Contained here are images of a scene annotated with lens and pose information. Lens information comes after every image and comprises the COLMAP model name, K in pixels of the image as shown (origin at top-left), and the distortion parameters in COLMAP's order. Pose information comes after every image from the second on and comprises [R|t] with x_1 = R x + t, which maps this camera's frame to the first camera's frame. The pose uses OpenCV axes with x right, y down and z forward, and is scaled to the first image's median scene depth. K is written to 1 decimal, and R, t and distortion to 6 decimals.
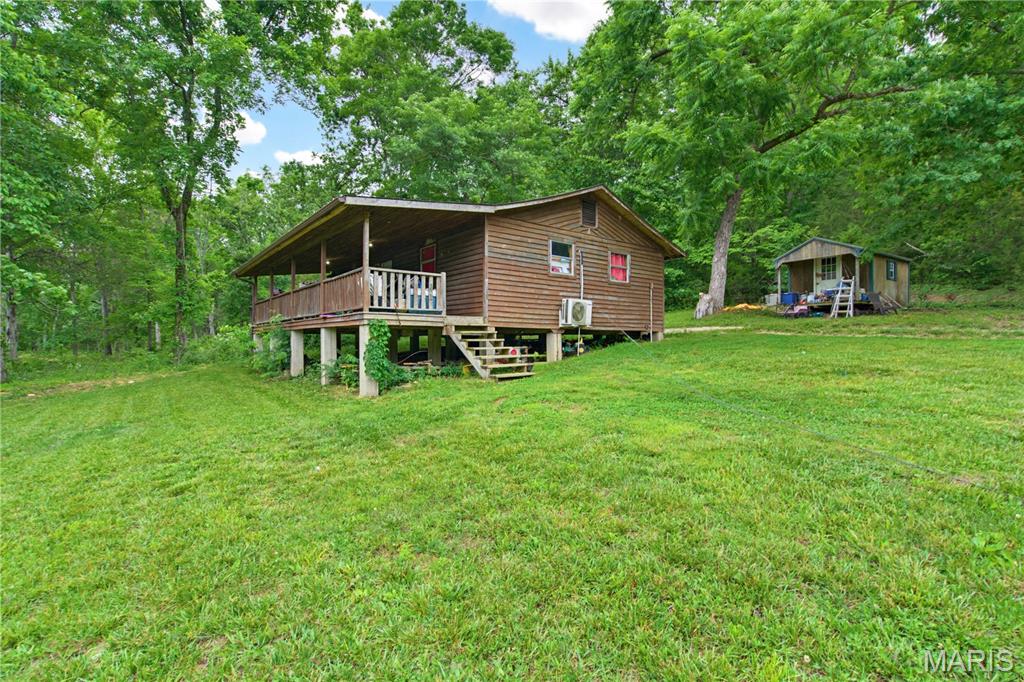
lens RADIAL K [[466.9, 0, 512.0], [0, 466.9, 341.0], [0, 0, 1]] dist [-0.000207, -0.000016]
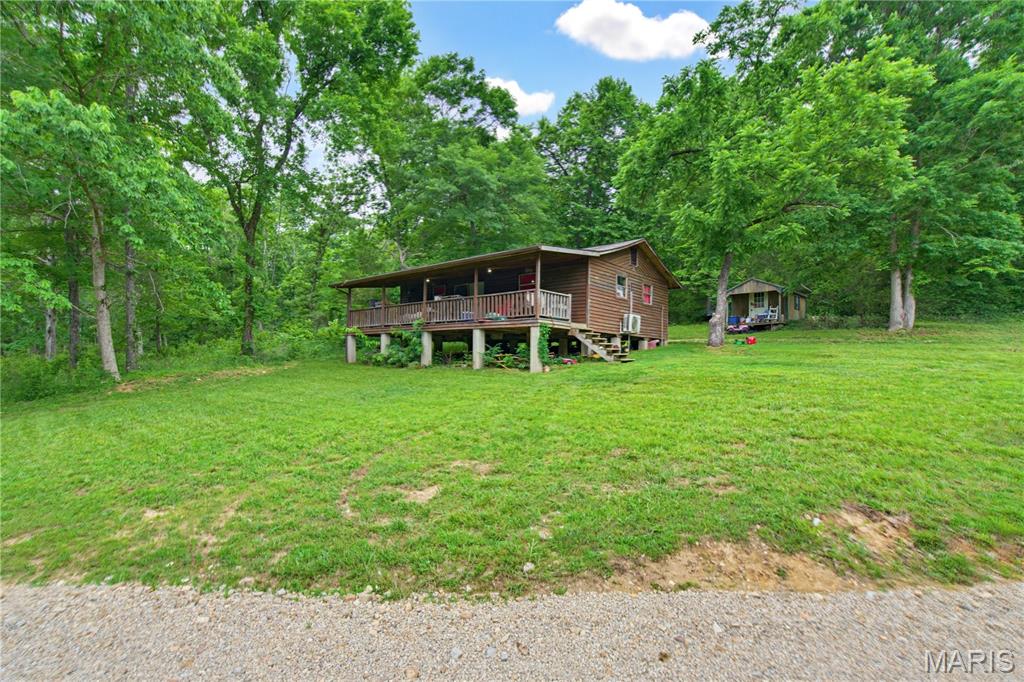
lens RADIAL K [[466.9, 0, 512.0], [0, 466.9, 341.0], [0, 0, 1]] dist [-0.000207, -0.000016]
pose [[0.978980, 0.021042, 0.202870, -0.583963], [-0.013068, 0.999091, -0.040565, 0.064733], [-0.203539, 0.037062, 0.978365, -0.407718]]
